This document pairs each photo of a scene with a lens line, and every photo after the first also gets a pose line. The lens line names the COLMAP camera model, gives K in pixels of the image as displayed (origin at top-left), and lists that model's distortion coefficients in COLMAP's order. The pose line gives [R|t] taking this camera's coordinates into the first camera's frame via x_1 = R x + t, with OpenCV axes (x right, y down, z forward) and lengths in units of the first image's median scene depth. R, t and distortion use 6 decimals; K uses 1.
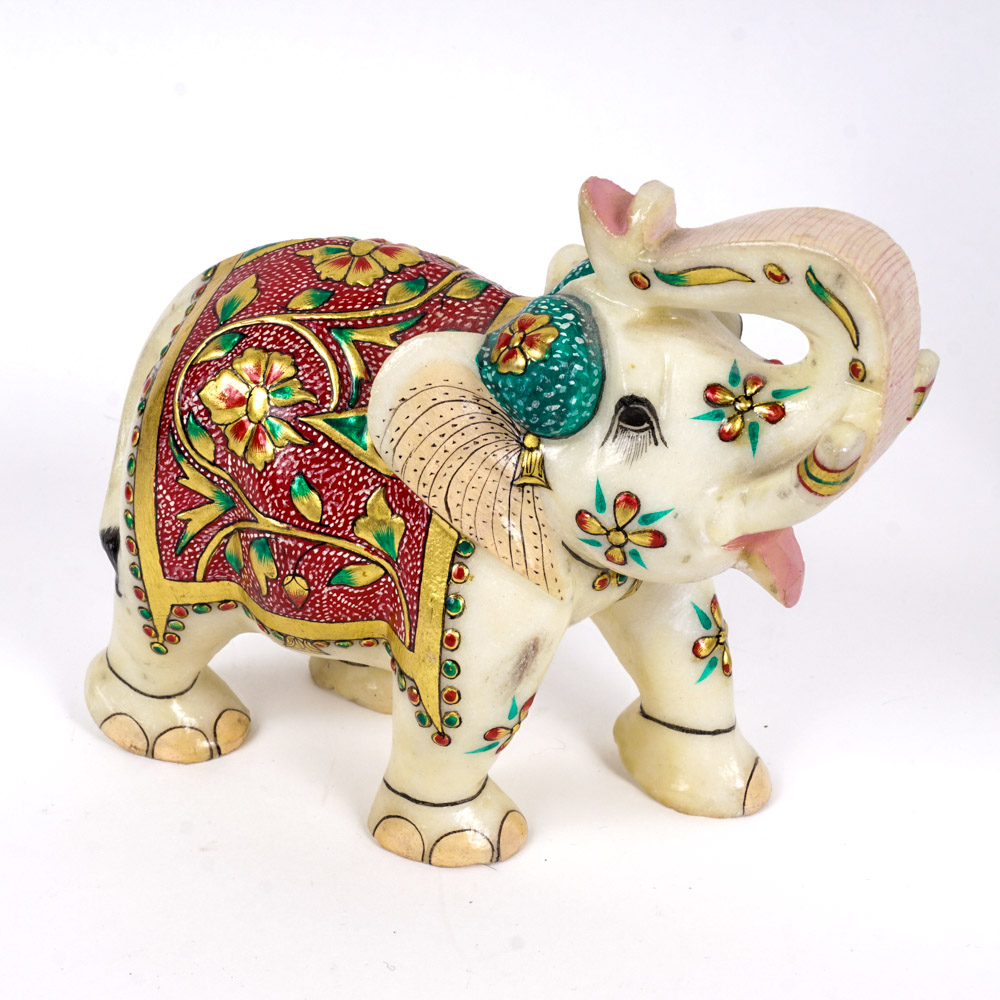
lens RADIAL K [[2340.5, 0, 495.0], [0, 2340.5, 499.4], [0, 0, 1]] dist [-0.006212, 0.000000]
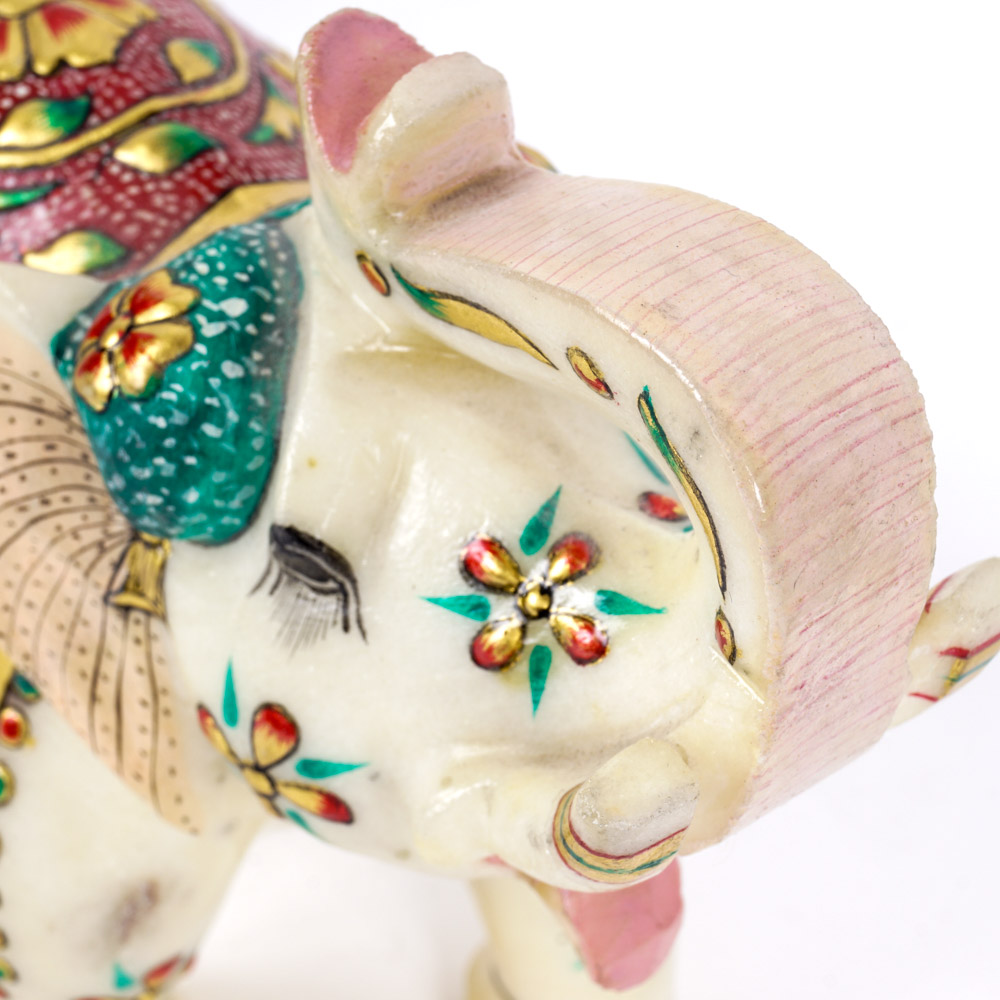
lens RADIAL K [[3181.5, 0, 502.1], [0, 3181.5, 503.6], [0, 0, 1]] dist [-0.018581, 0.000000]
pose [[0.939383, 0.247667, -0.237111, 0.237744], [-0.190706, 0.952116, 0.238969, -0.200341], [0.284941, -0.179265, 0.941633, 0.426838]]
